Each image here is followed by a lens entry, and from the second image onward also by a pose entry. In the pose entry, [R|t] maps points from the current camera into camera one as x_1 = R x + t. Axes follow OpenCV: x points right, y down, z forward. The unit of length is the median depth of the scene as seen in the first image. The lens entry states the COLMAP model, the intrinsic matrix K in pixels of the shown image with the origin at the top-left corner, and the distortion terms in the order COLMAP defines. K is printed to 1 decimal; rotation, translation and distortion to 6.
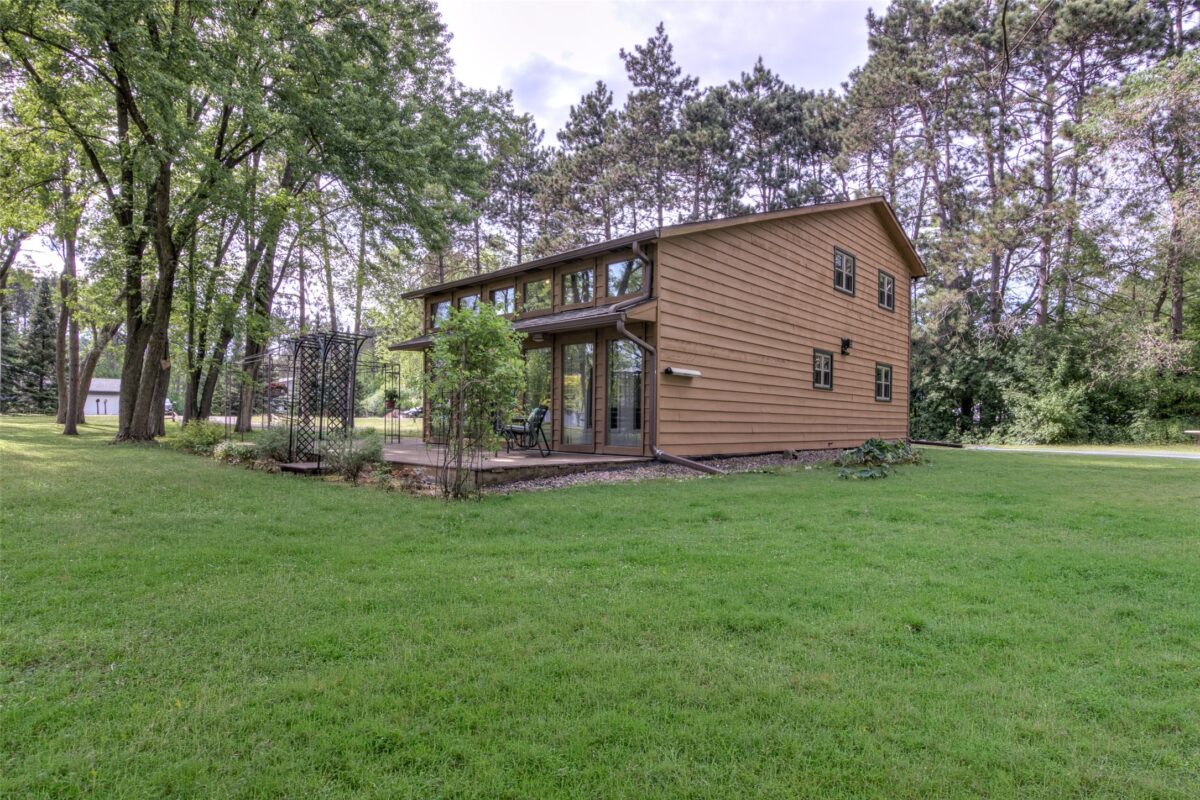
lens RADIAL K [[611.7, 0, 601.8], [0, 611.7, 411.9], [0, 0, 1]] dist [-0.004992, -0.002749]
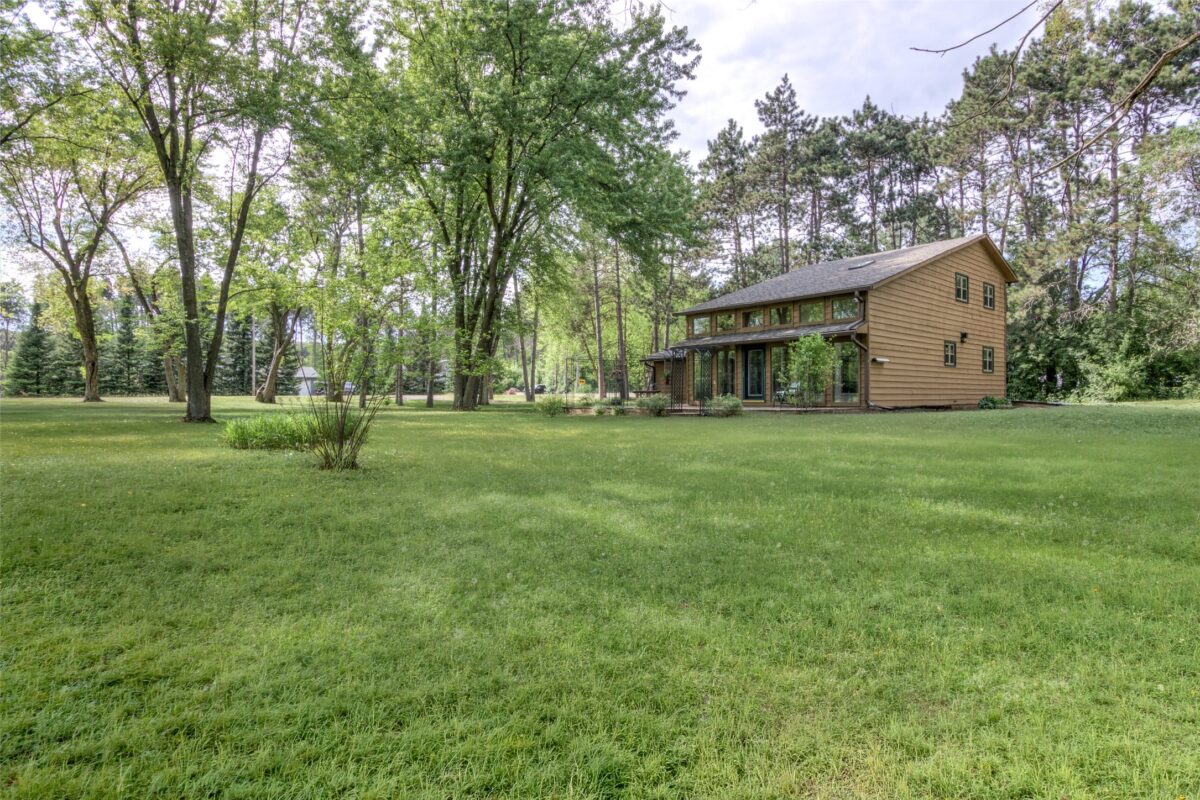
lens RADIAL K [[611.7, 0, 597.6], [0, 611.7, 391.0], [0, 0, 1]] dist [-0.004992, -0.002749]
pose [[0.994370, -0.019978, -0.104063, -0.233593], [0.020472, 0.999784, 0.003686, 0.001167], [0.103967, -0.005796, 0.994564, -0.401837]]
